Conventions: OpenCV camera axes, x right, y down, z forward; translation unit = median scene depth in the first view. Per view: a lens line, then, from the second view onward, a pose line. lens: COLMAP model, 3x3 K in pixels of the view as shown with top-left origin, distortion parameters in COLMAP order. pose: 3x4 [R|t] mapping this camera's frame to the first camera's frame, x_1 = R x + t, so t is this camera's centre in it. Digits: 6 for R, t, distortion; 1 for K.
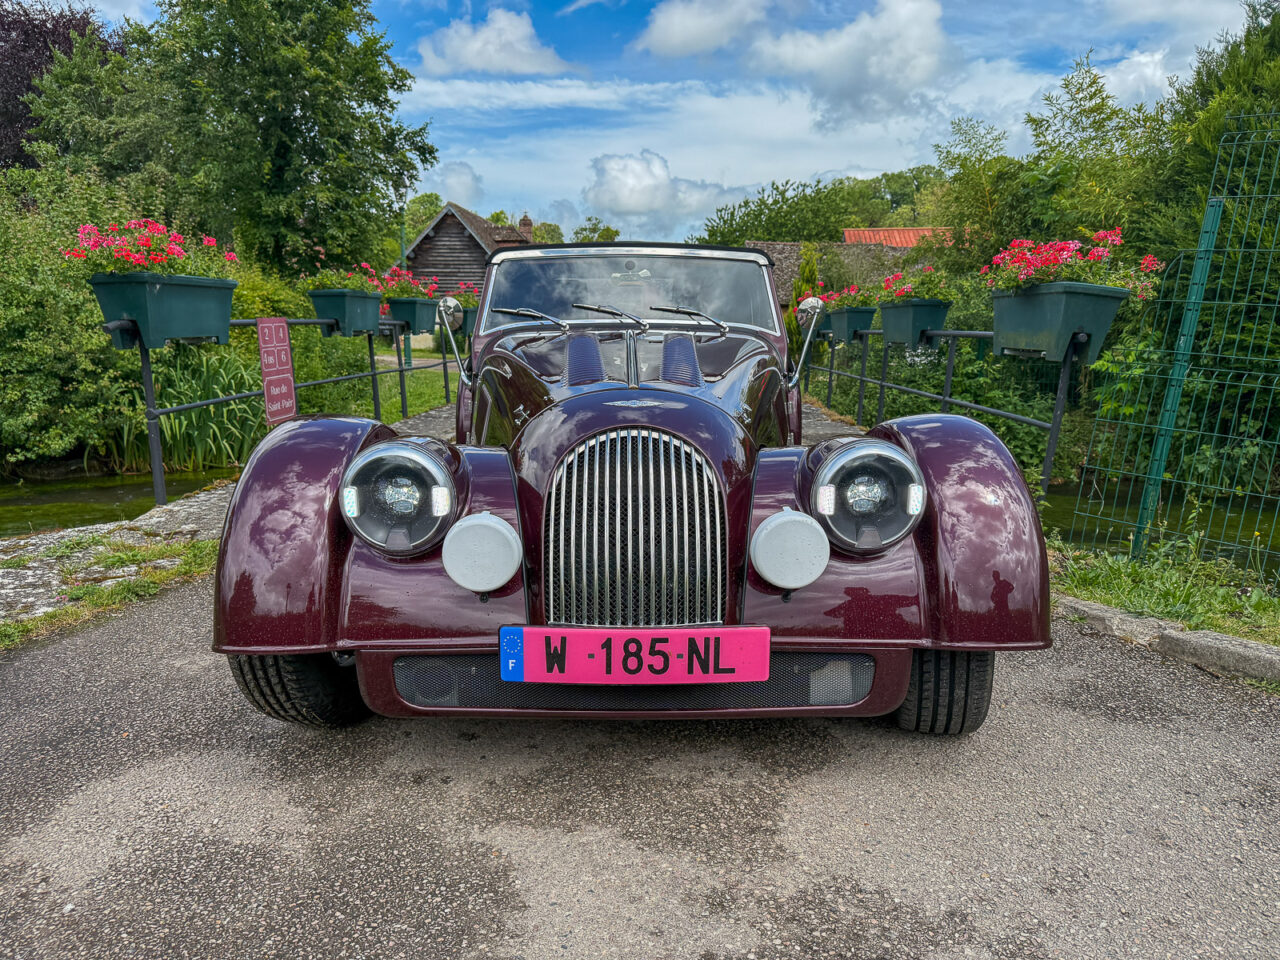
lens RADIAL K [[912.4, 0, 642.1], [0, 912.4, 481.3], [0, 0, 1]] dist [0.022510, -0.039358]
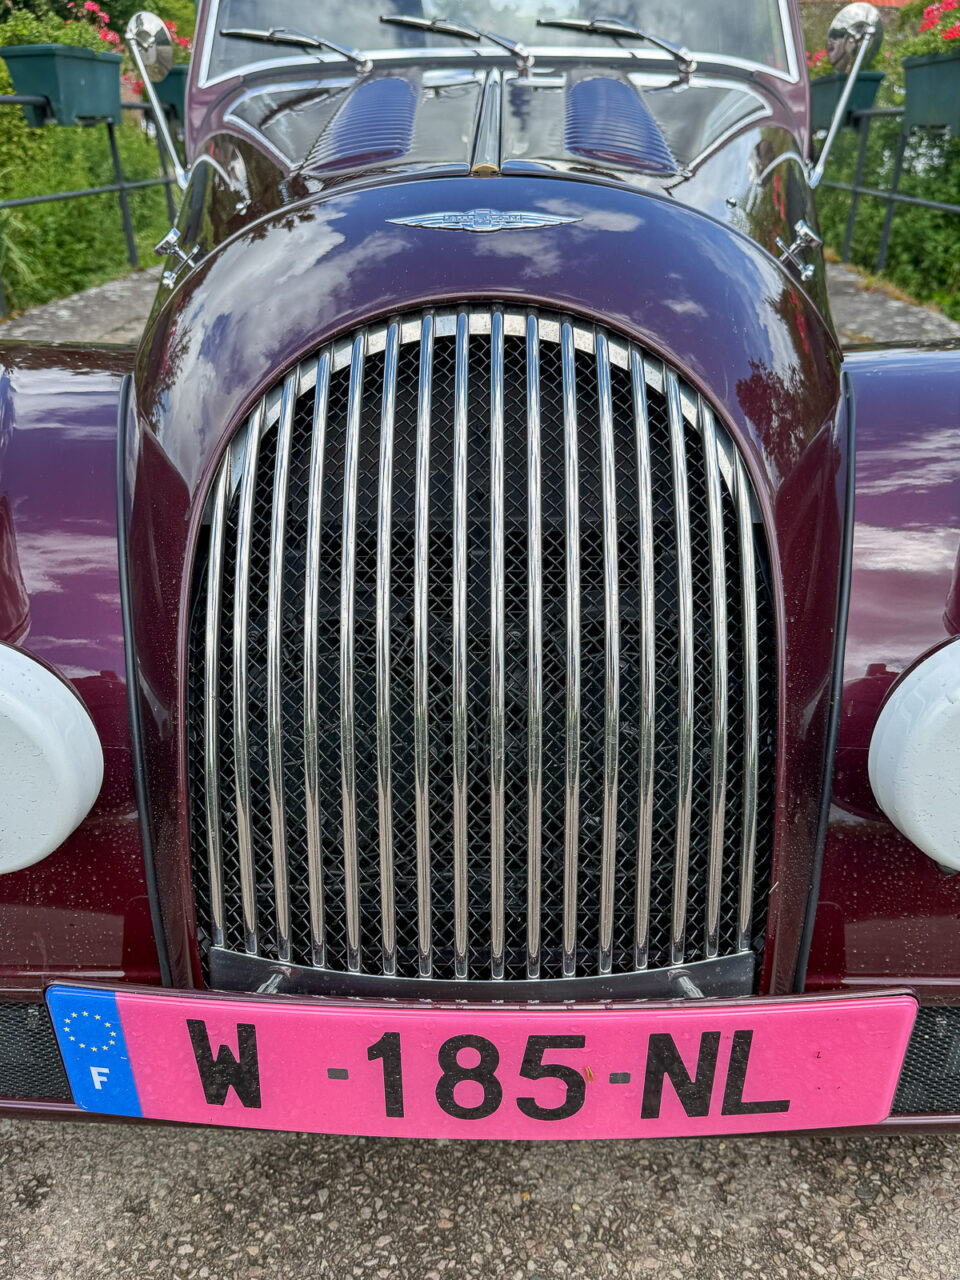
lens RADIAL K [[1053.6, 0, 476.5], [0, 1053.6, 640.2], [0, 0, 1]] dist [-0.003126, -0.016767]
pose [[0.999045, 0.008231, -0.042902, 0.006106], [0.004127, 0.959914, 0.280265, -0.050576], [0.043489, -0.280175, 0.958963, 0.640667]]
